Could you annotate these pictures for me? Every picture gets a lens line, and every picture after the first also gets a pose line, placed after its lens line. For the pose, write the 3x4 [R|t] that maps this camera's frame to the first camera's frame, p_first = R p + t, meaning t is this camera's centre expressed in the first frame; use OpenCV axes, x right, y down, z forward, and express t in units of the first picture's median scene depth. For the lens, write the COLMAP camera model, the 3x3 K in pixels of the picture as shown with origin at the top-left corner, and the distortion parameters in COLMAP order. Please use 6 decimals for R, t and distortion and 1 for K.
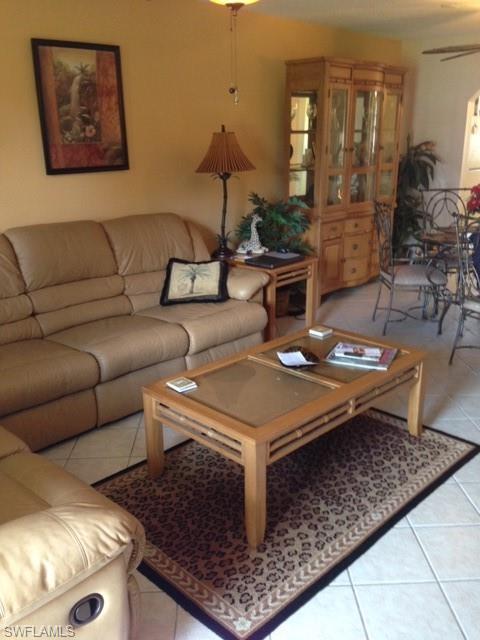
lens RADIAL K [[593.1, 0, 240.0], [0, 593.1, 320.0], [0, 0, 1]] dist [0.124617, -0.189972]
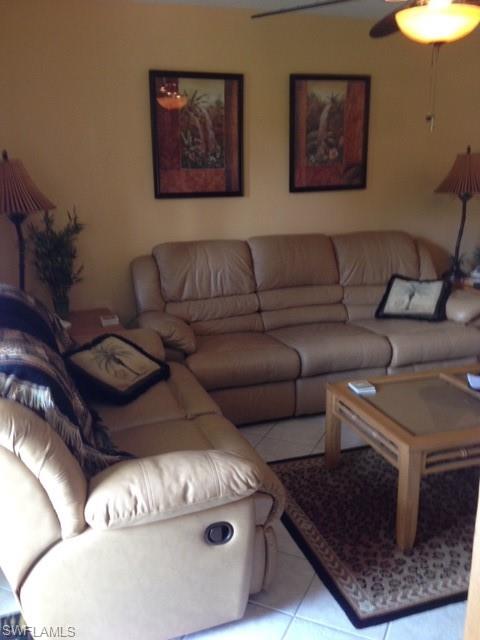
lens RADIAL K [[593.1, 0, 240.0], [0, 593.1, 320.0], [0, 0, 1]] dist [0.124617, -0.189972]
pose [[0.900605, 0.122218, -0.417102, 0.116397], [-0.134019, 0.990978, 0.001000, 0.013119], [0.413461, 0.054999, 0.908859, -0.068632]]
